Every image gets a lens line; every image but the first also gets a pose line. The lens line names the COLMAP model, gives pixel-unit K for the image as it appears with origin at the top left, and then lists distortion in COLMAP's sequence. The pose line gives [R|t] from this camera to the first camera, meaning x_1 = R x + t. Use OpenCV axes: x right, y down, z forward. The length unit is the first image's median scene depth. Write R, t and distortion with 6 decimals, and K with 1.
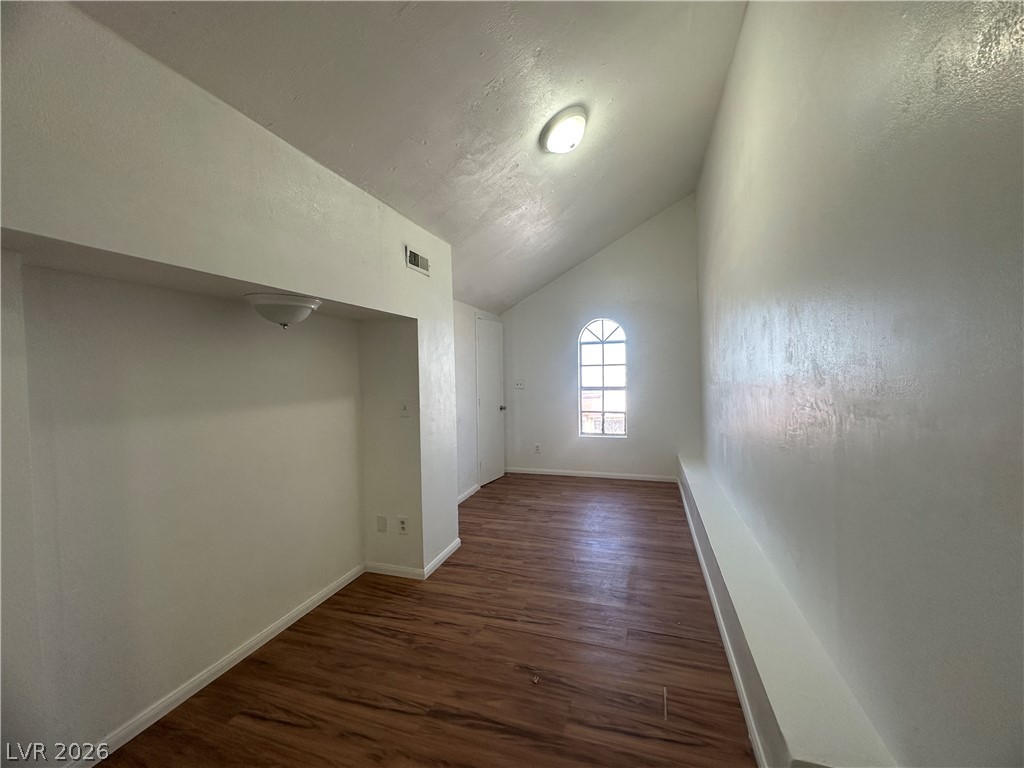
lens RADIAL K [[409.5, 0, 513.5], [0, 409.5, 384.4], [0, 0, 1]] dist [-0.000931, 0.000430]
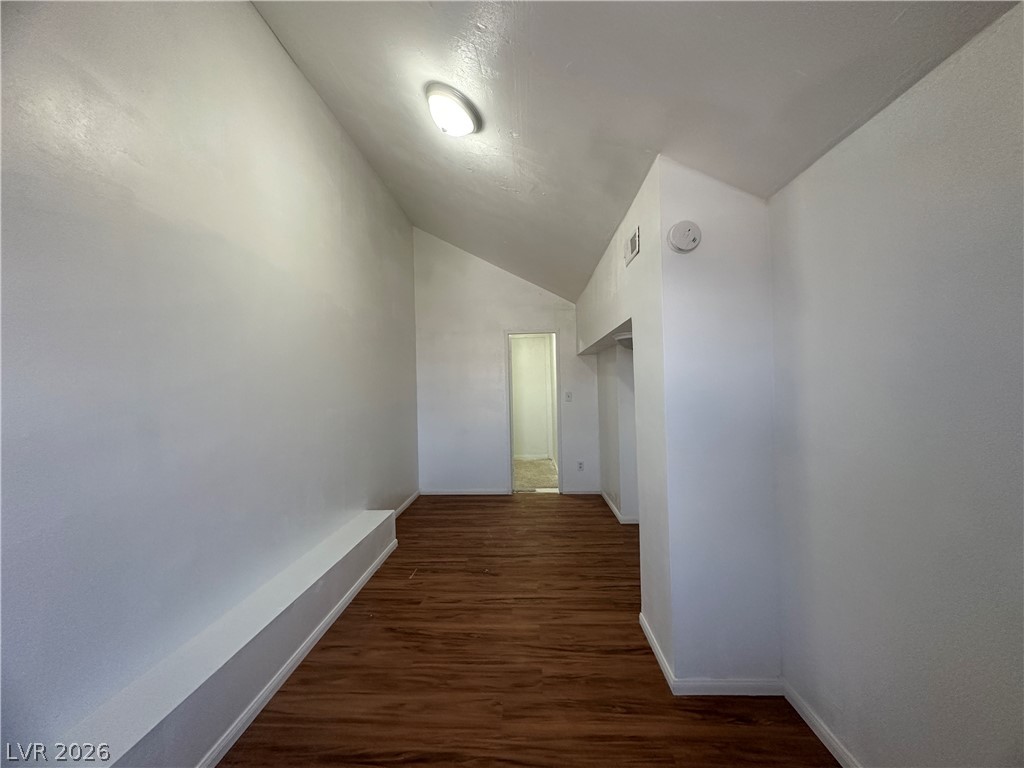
lens RADIAL K [[409.5, 0, 512.0], [0, 409.5, 384.1], [0, 0, 1]] dist [-0.000931, 0.000430]
pose [[-0.962591, 0.047132, -0.266828, 0.284824], [0.042426, 0.998826, 0.023377, -0.056979], [0.267617, 0.011182, -0.963461, 2.049990]]
